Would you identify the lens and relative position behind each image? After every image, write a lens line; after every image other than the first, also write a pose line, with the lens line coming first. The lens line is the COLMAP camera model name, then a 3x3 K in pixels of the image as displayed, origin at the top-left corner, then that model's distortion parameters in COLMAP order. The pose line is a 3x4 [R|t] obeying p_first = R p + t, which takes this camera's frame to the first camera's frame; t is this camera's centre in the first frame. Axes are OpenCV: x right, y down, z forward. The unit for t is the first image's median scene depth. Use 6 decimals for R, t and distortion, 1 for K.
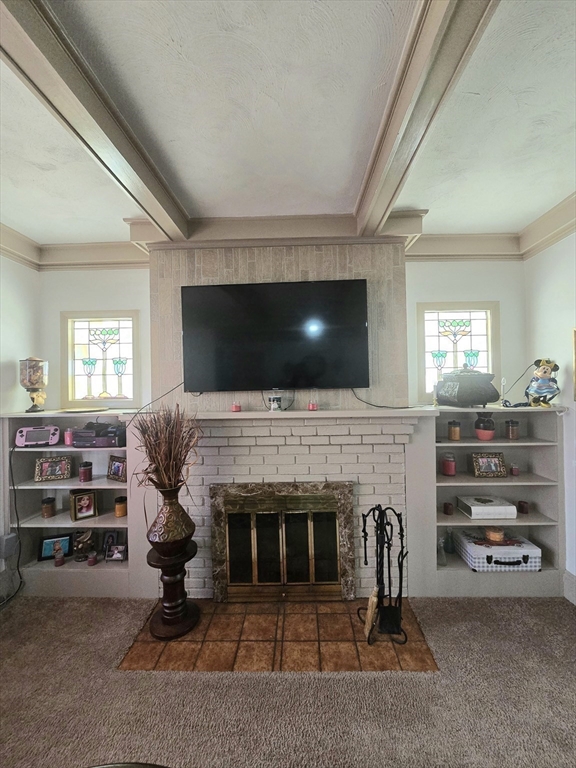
lens RADIAL K [[317.8, 0, 292.8], [0, 317.8, 381.8], [0, 0, 1]] dist [-0.000363, -0.000414]
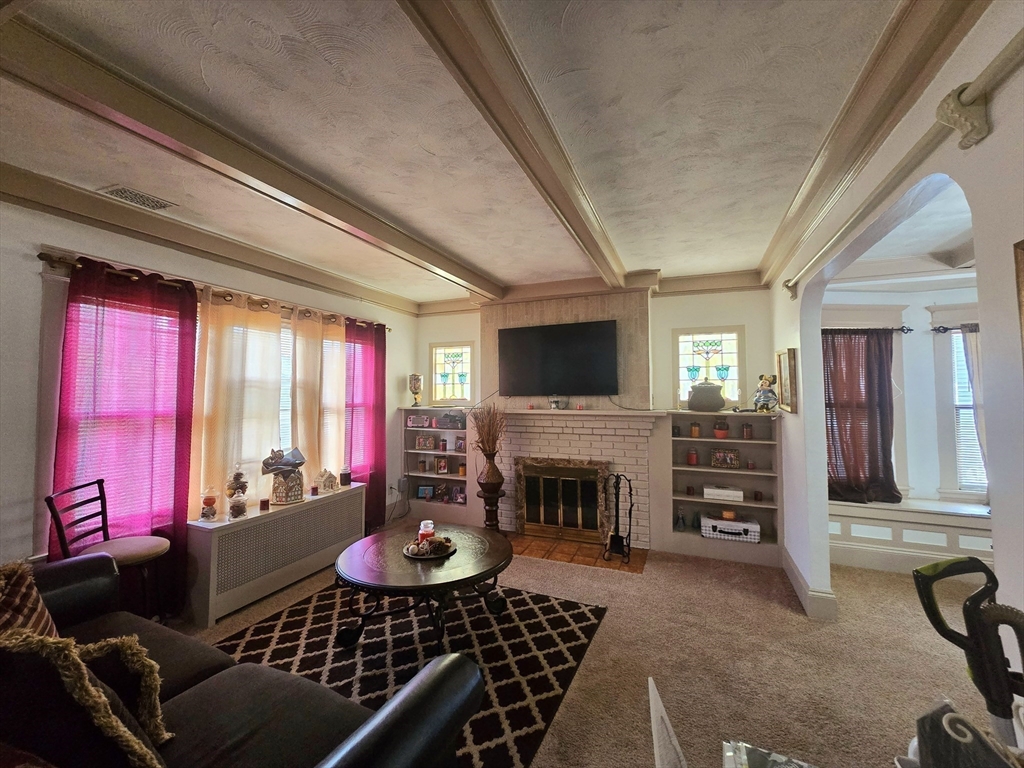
lens RADIAL K [[423.8, 0, 504.5], [0, 423.8, 374.9], [0, 0, 1]] dist [-0.000363, -0.000414]
pose [[0.927500, -0.001921, -0.373819, 0.454768], [-0.007996, 0.999656, -0.024975, -0.019342], [0.373739, 0.026153, 0.927165, -0.916802]]
